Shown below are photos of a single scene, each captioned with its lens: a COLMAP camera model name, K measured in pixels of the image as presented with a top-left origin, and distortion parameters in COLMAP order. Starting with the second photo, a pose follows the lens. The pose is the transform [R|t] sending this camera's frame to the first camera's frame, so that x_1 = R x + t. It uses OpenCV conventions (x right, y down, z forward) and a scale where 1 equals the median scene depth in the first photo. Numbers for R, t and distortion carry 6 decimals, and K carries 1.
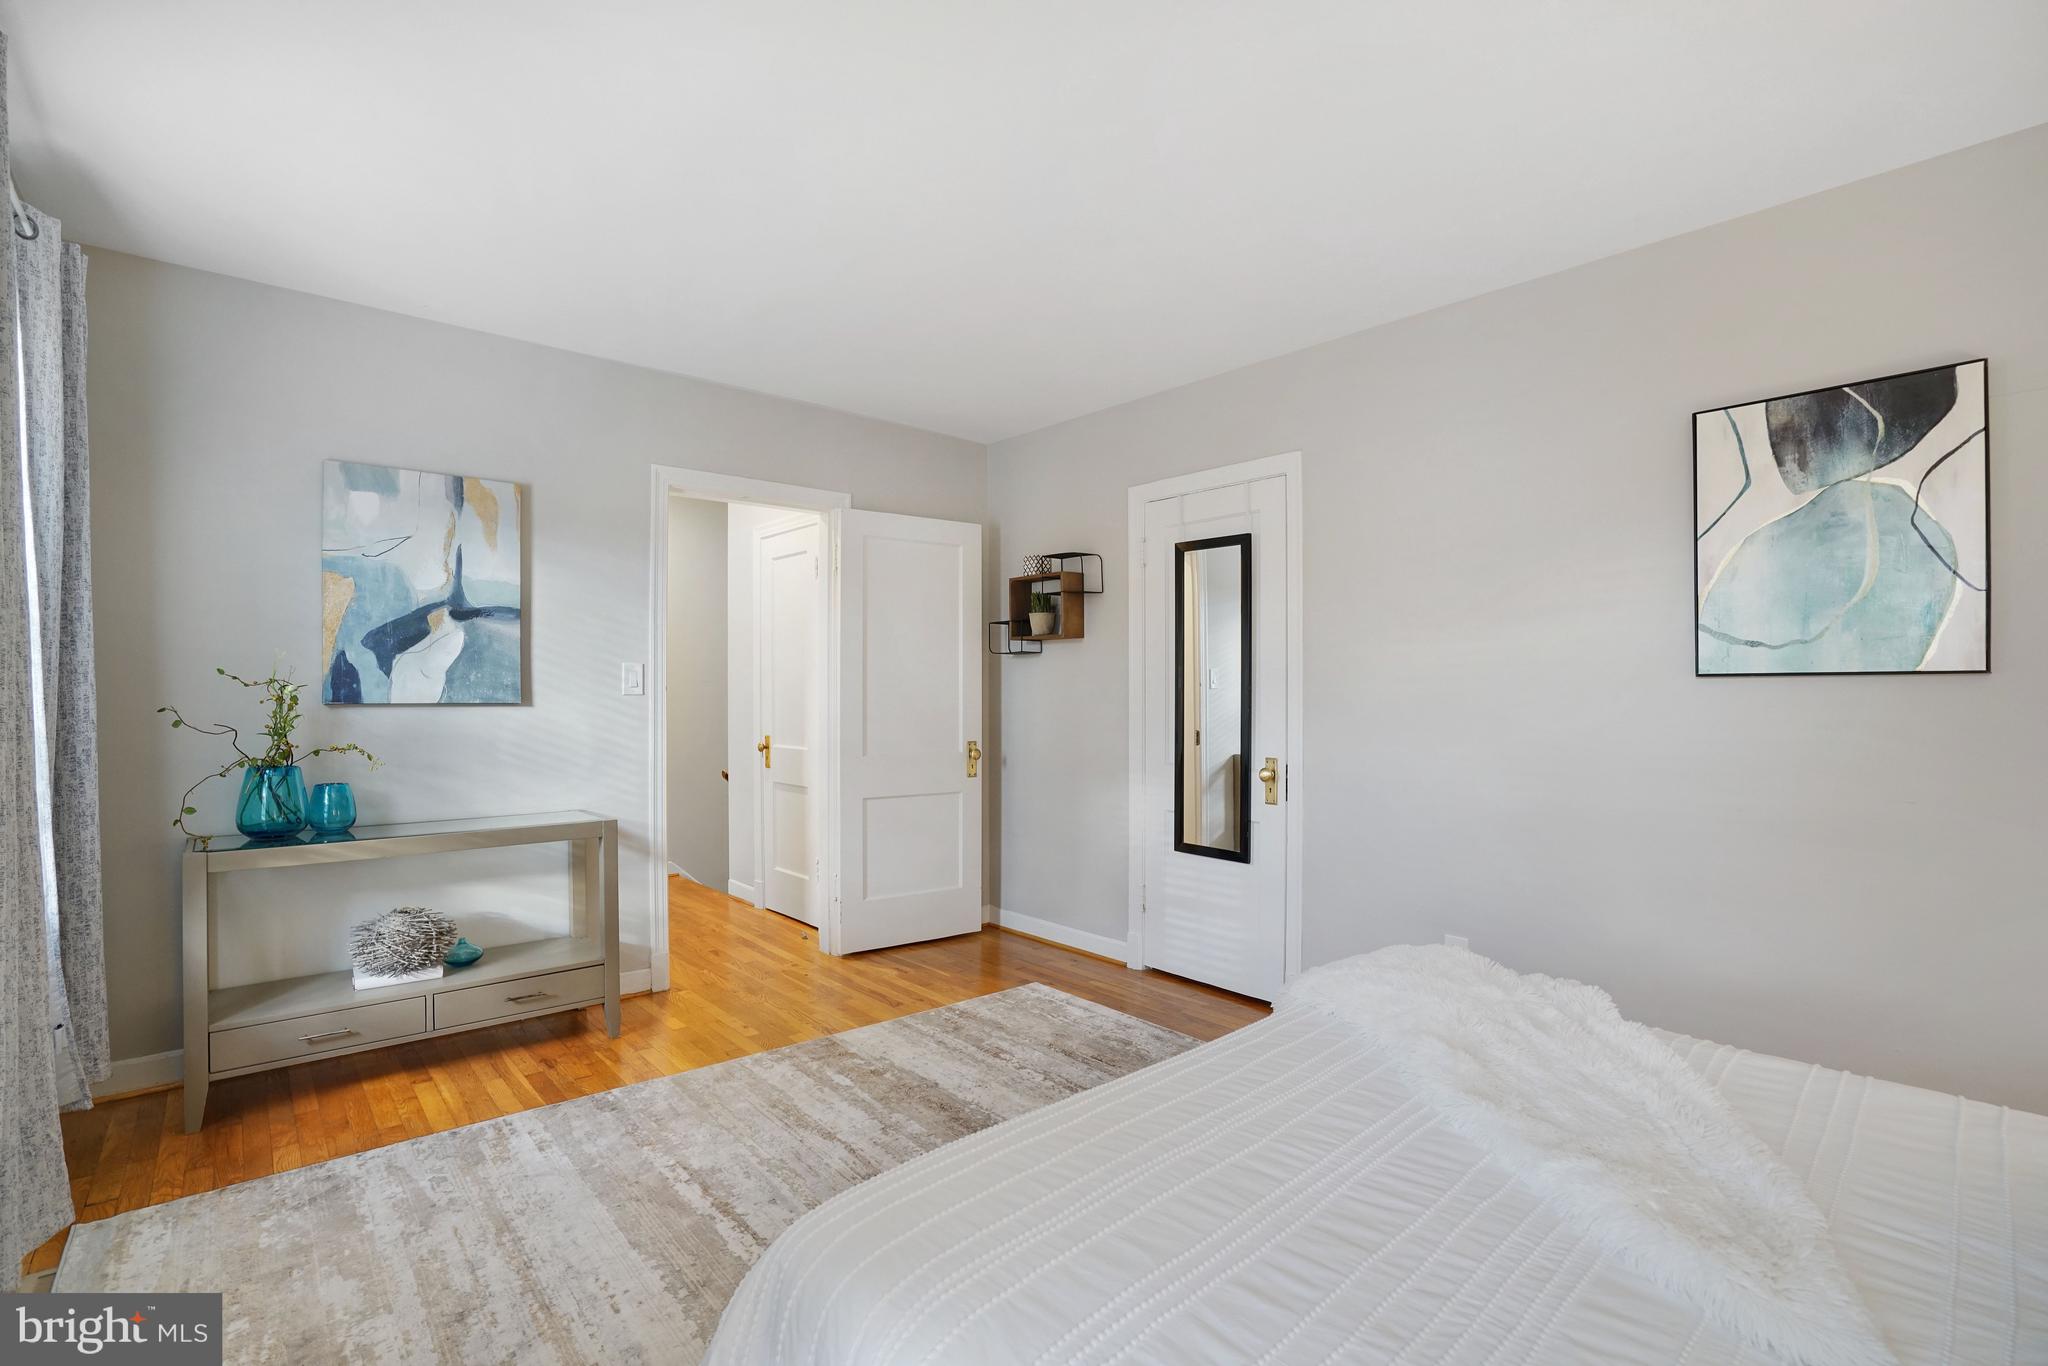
lens RADIAL K [[937.9, 0, 1010.5], [0, 937.9, 703.2], [0, 0, 1]] dist [-0.067758, 0.024431]
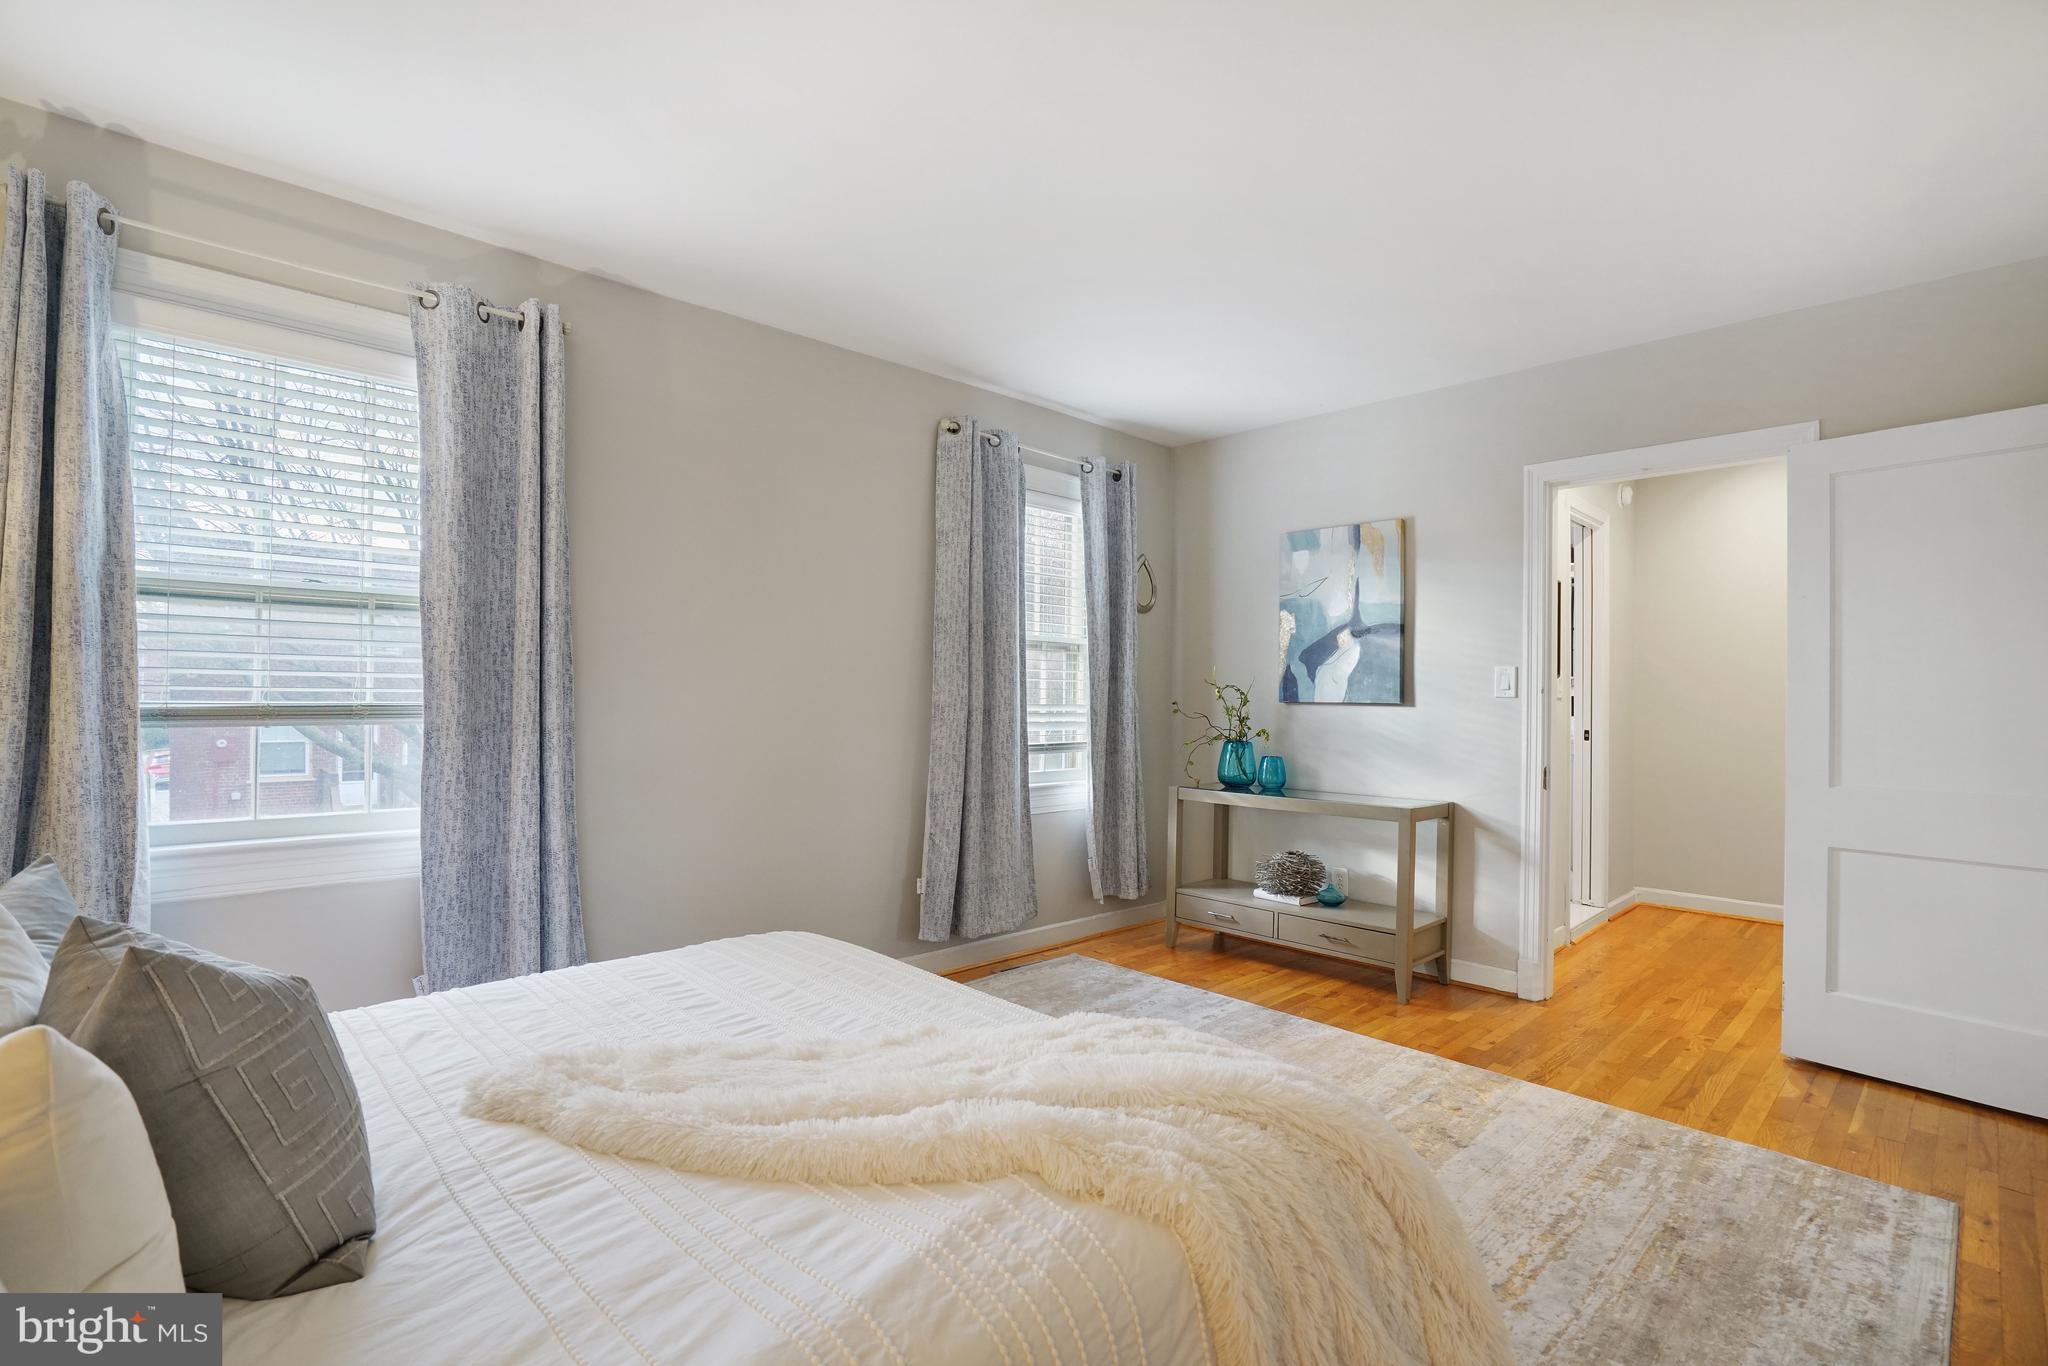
lens RADIAL K [[937.9, 0, 1010.5], [0, 937.9, 703.2], [0, 0, 1]] dist [-0.067758, 0.024431]
pose [[0.028777, 0.005591, -0.999570, 0.701674], [-0.021632, 0.999754, 0.004969, 0.004716], [0.999352, 0.021480, 0.028890, 0.508115]]
